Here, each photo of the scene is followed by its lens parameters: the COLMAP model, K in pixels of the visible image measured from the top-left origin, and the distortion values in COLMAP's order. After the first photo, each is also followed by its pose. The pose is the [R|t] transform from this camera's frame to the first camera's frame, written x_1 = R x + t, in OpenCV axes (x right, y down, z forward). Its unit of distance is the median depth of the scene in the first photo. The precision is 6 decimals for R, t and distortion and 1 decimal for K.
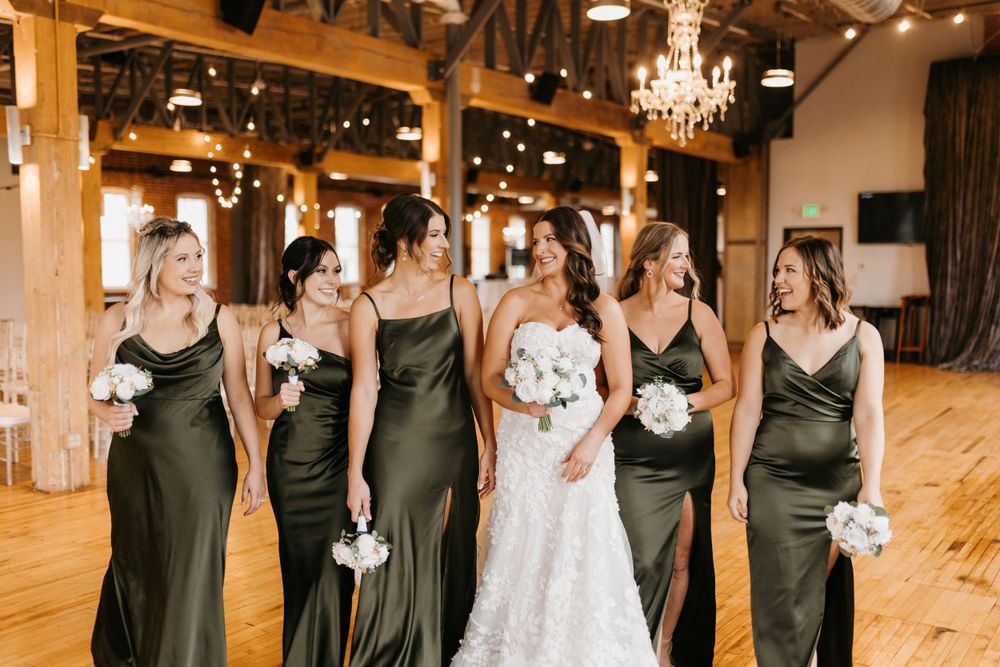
lens RADIAL K [[968.4, 0, 500.0], [0, 968.4, 333.5], [0, 0, 1]] dist [0.005940, 0.012971]
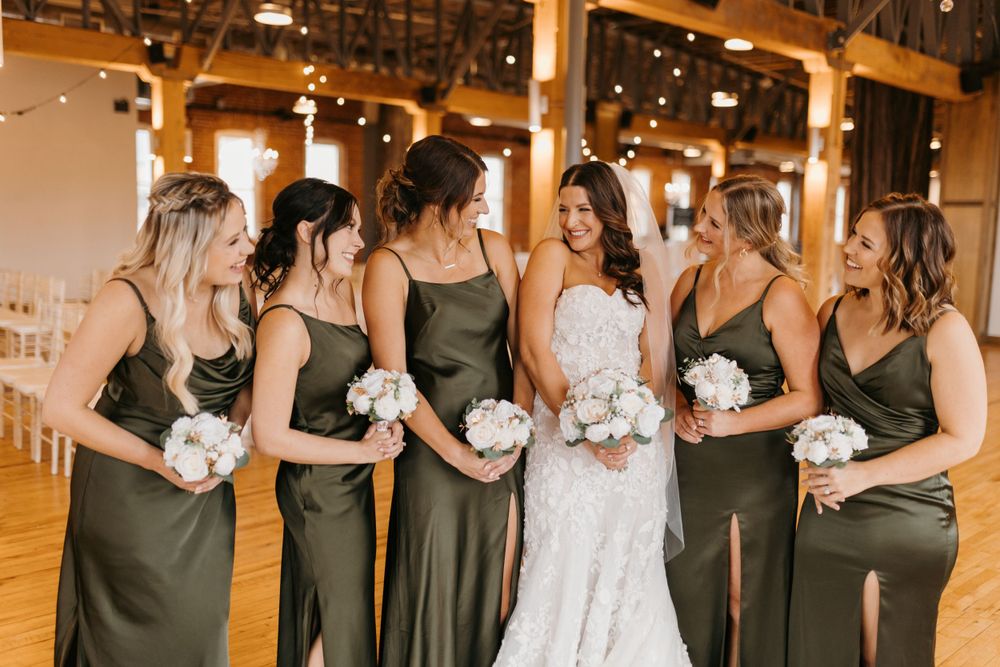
lens RADIAL K [[940.8, 0, 503.4], [0, 940.8, 330.9], [0, 0, 1]] dist [0.003796, 0.012375]
pose [[0.984357, 0.044376, -0.170506, 0.027182], [-0.036980, 0.998243, 0.046307, -0.019042], [0.172262, -0.039277, 0.984268, 0.273519]]
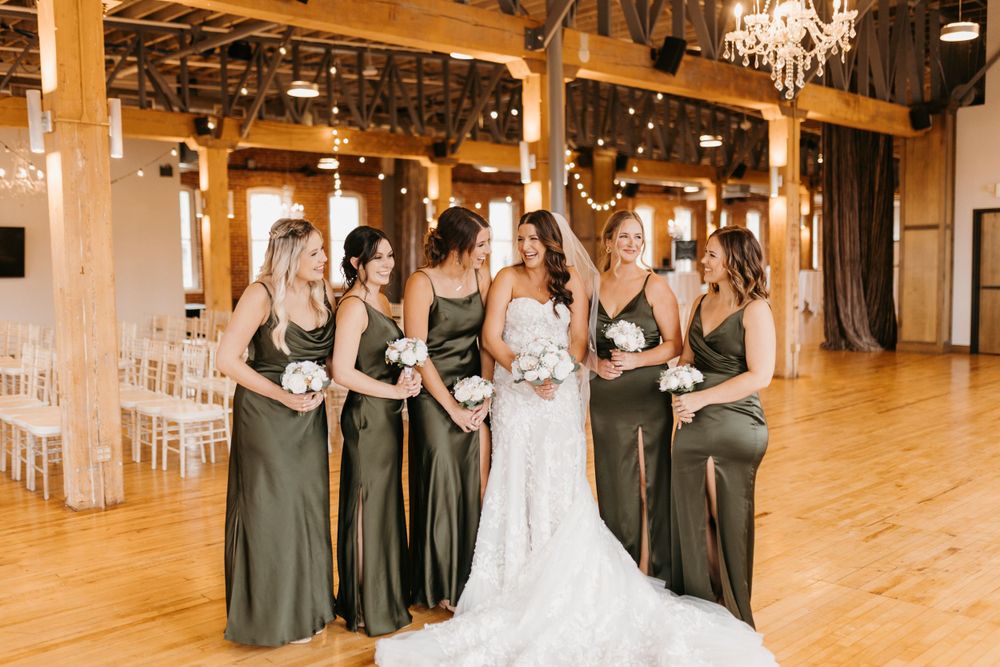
lens RADIAL K [[953.7, 0, 503.4], [0, 953.7, 330.5], [0, 0, 1]] dist [0.003943, 0.003916]
pose [[0.980879, -0.000507, -0.194615, 0.071205], [0.000942, 0.999997, 0.002144, -0.004965], [0.194614, -0.002286, 0.980877, 0.125731]]
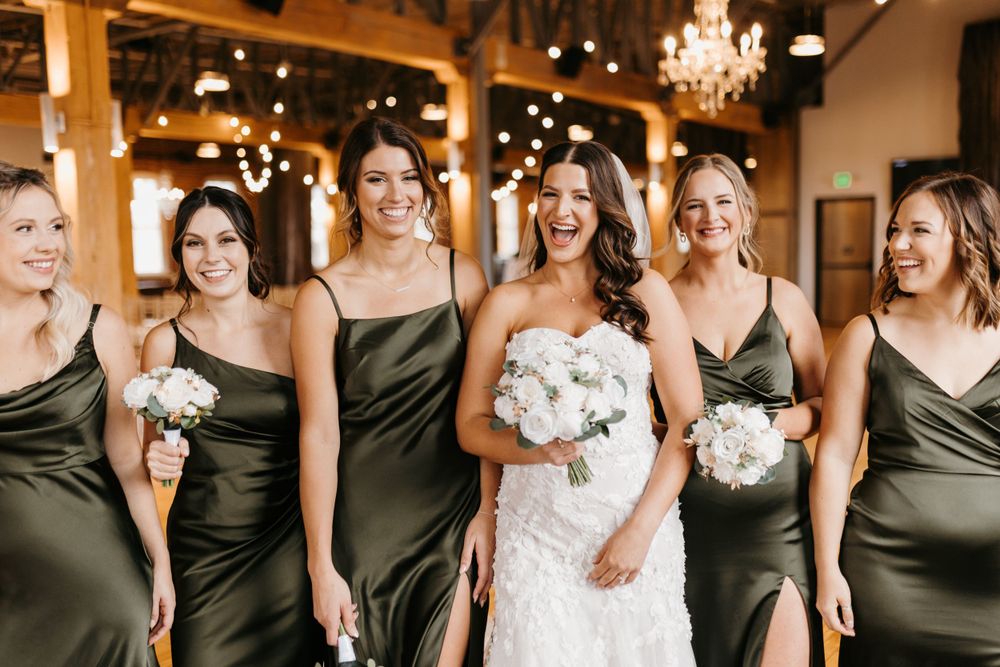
lens RADIAL K [[963.3, 0, 500.0], [0, 963.3, 333.5], [0, 0, 1]] dist [0.003589, 0.013240]
pose [[0.999313, -0.018441, -0.032136, 0.000487], [0.019194, 0.999545, 0.023283, -0.000468], [0.031692, -0.023884, 0.999212, 0.007125]]
